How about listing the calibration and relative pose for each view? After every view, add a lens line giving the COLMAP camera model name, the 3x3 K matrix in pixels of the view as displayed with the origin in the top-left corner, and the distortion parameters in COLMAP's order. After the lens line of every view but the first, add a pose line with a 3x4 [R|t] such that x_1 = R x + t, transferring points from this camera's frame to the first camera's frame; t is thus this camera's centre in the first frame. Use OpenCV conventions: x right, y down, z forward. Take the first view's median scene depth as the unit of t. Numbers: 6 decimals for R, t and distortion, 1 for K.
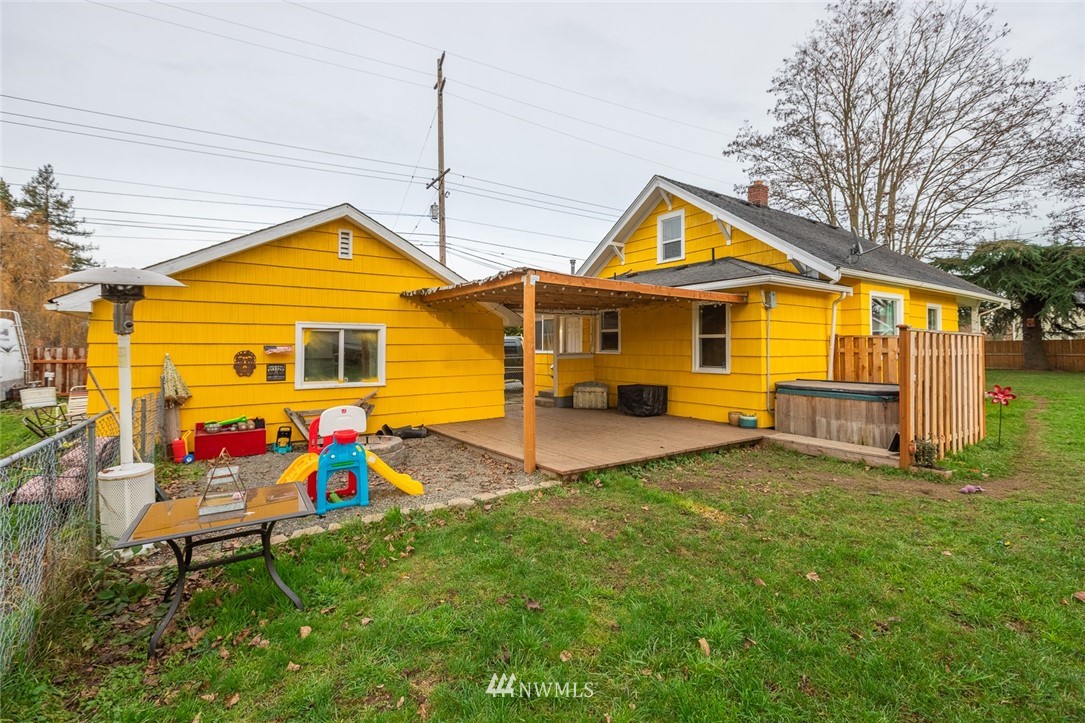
lens RADIAL K [[503.8, 0, 546.3], [0, 503.8, 354.4], [0, 0, 1]] dist [0.008575, -0.000361]
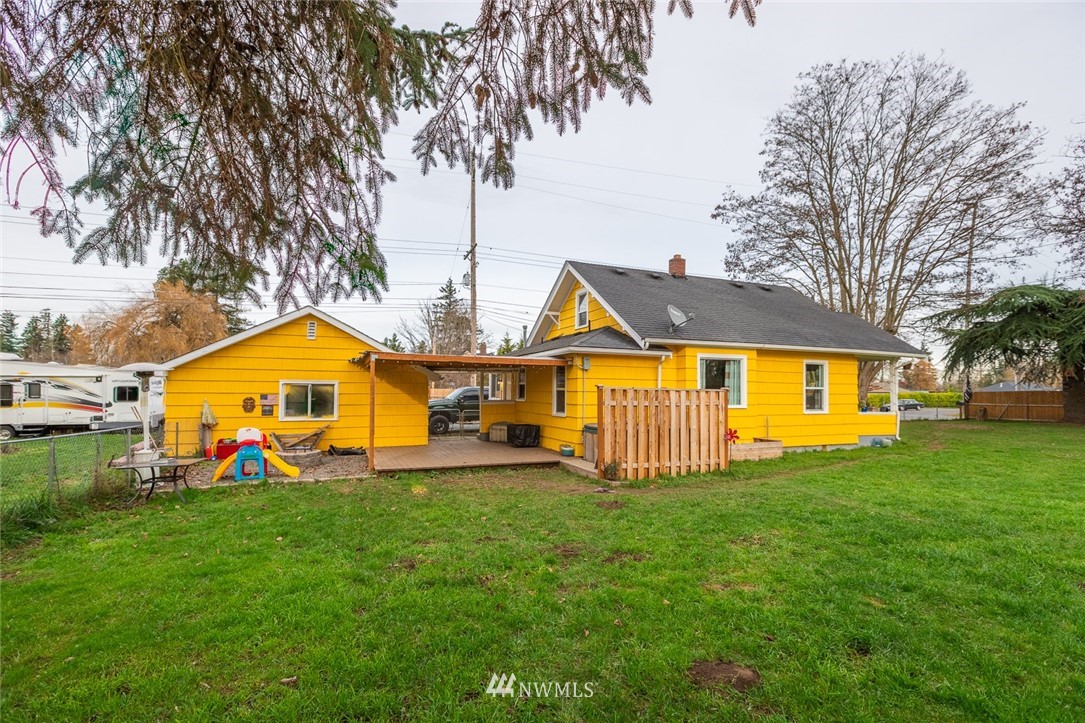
lens RADIAL K [[503.8, 0, 536.4], [0, 503.8, 399.6], [0, 0, 1]] dist [0.008575, -0.000361]
pose [[0.974365, 0.010473, -0.224730, 0.615999], [-0.010259, 0.999945, 0.002118, -0.011193], [0.224740, 0.000242, 0.974419, -0.364377]]
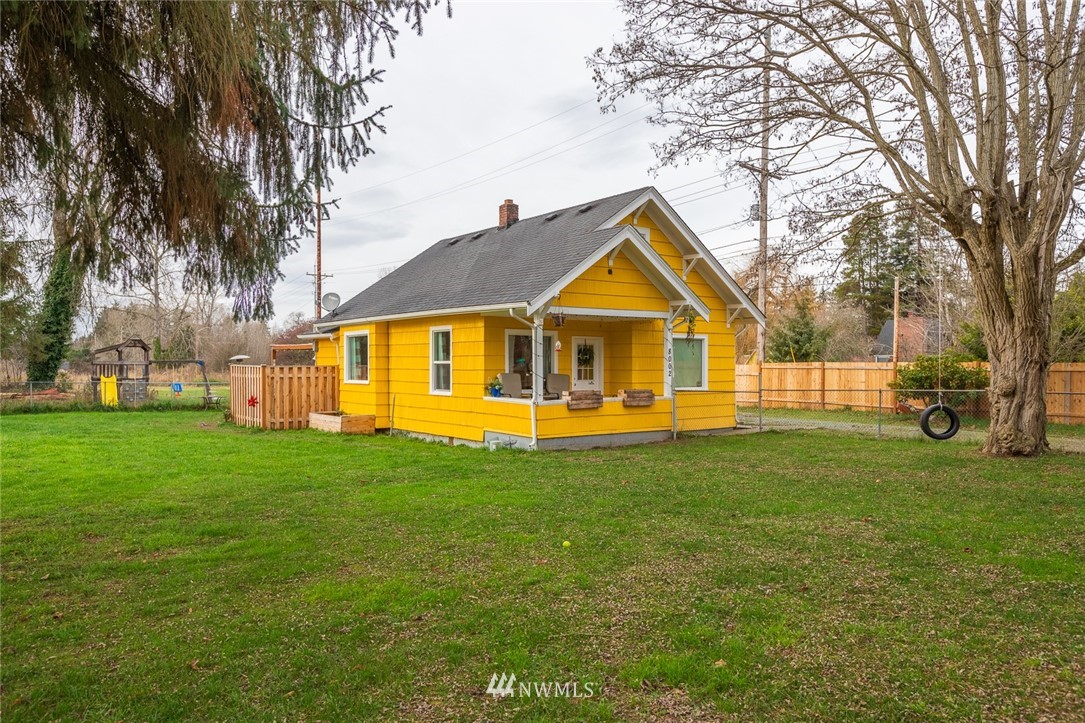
lens RADIAL K [[777.4, 0, 543.7], [0, 777.4, 365.2], [0, 0, 1]] dist [-0.003351, -0.000108]
pose [[0.021278, 0.015697, -0.999650, 3.209276], [-0.003273, 0.999872, 0.015631, -0.081861], [0.999768, 0.002939, 0.021327, 1.724696]]
